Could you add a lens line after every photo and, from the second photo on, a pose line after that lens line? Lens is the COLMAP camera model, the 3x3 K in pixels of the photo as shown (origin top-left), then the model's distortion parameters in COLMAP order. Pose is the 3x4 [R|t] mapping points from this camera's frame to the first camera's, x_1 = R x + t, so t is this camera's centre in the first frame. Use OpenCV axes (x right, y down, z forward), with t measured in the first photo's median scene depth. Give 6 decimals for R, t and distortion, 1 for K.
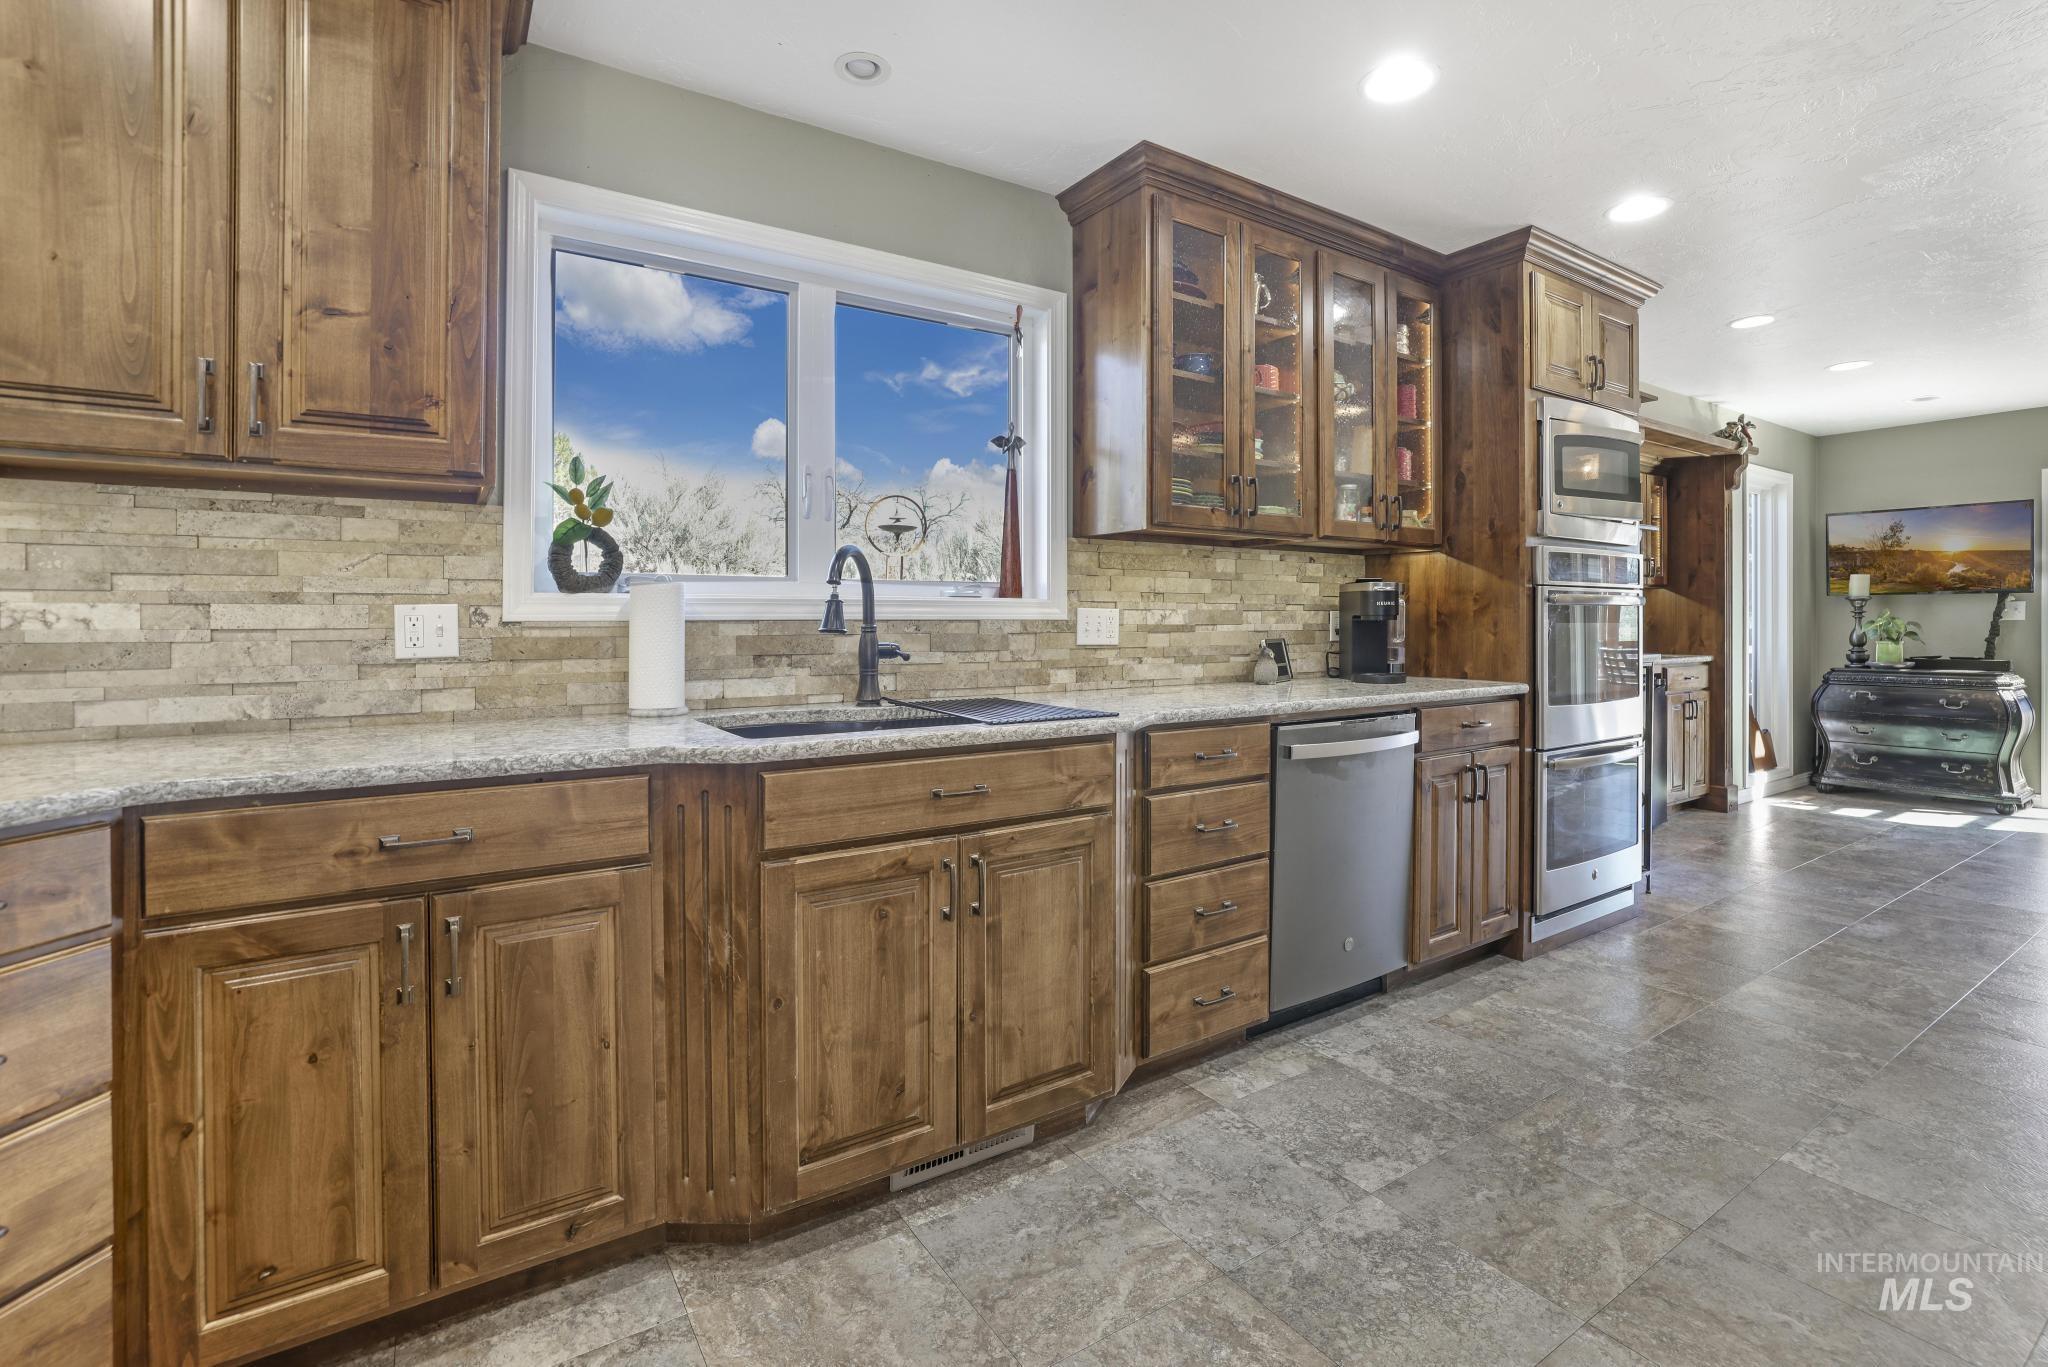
lens RADIAL K [[903.1, 0, 1023.1], [0, 903.1, 630.2], [0, 0, 1]] dist [-0.048307, 0.018513]
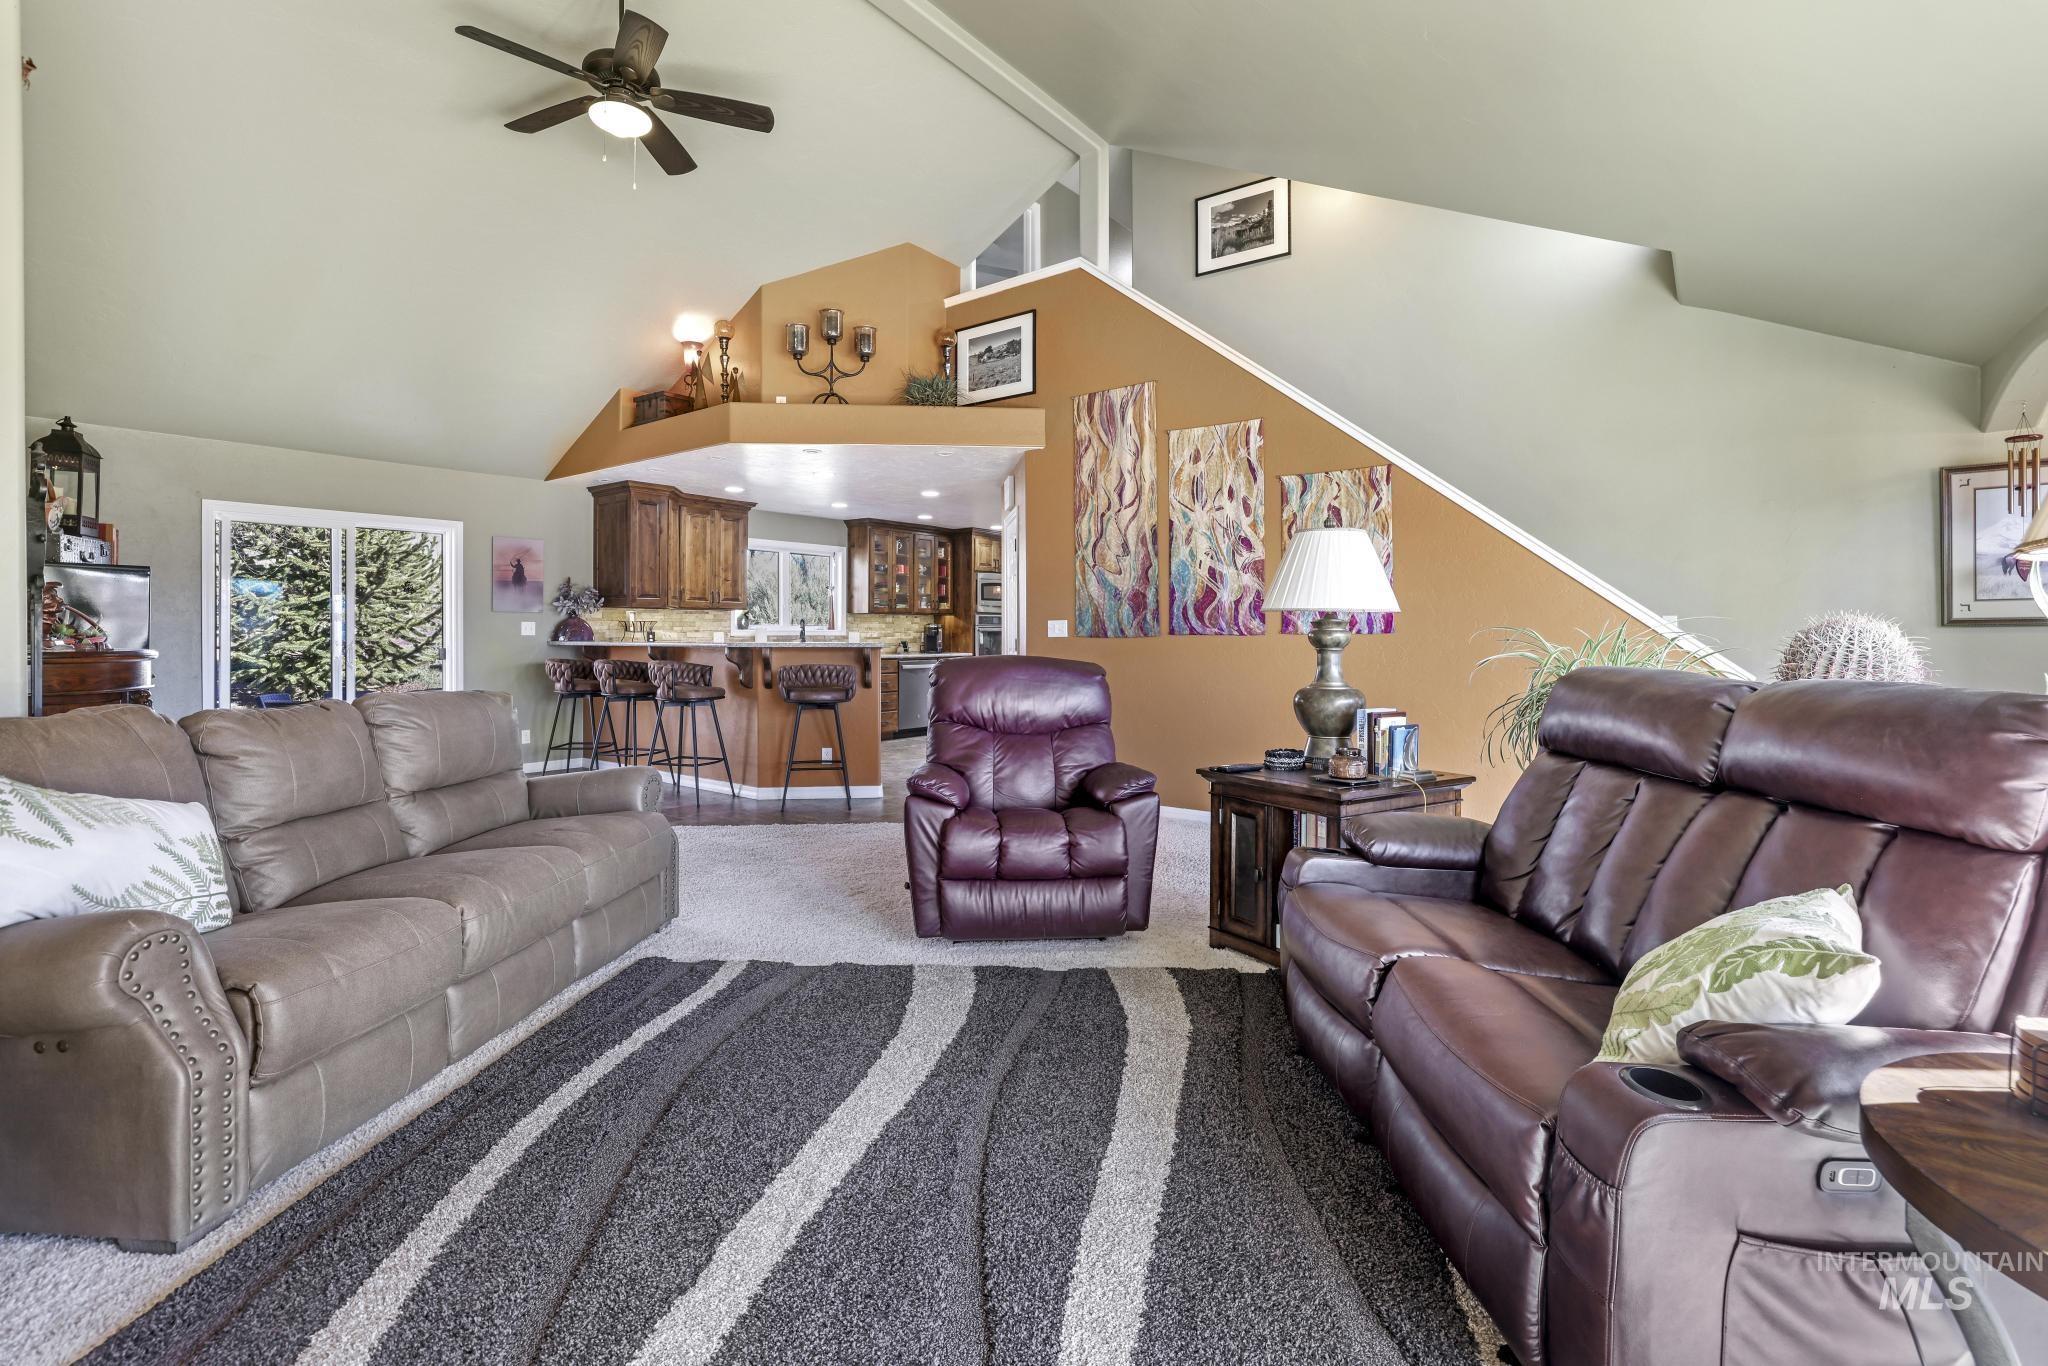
lens RADIAL K [[904.7, 0, 1017.9], [0, 904.7, 666.9], [0, 0, 1]] dist [-0.051078, 0.018388]
pose [[0.940926, -0.009830, 0.338470, -0.256648], [0.000601, 0.999625, 0.027360, 0.007638], [-0.338612, -0.025540, 0.940579, -1.283869]]
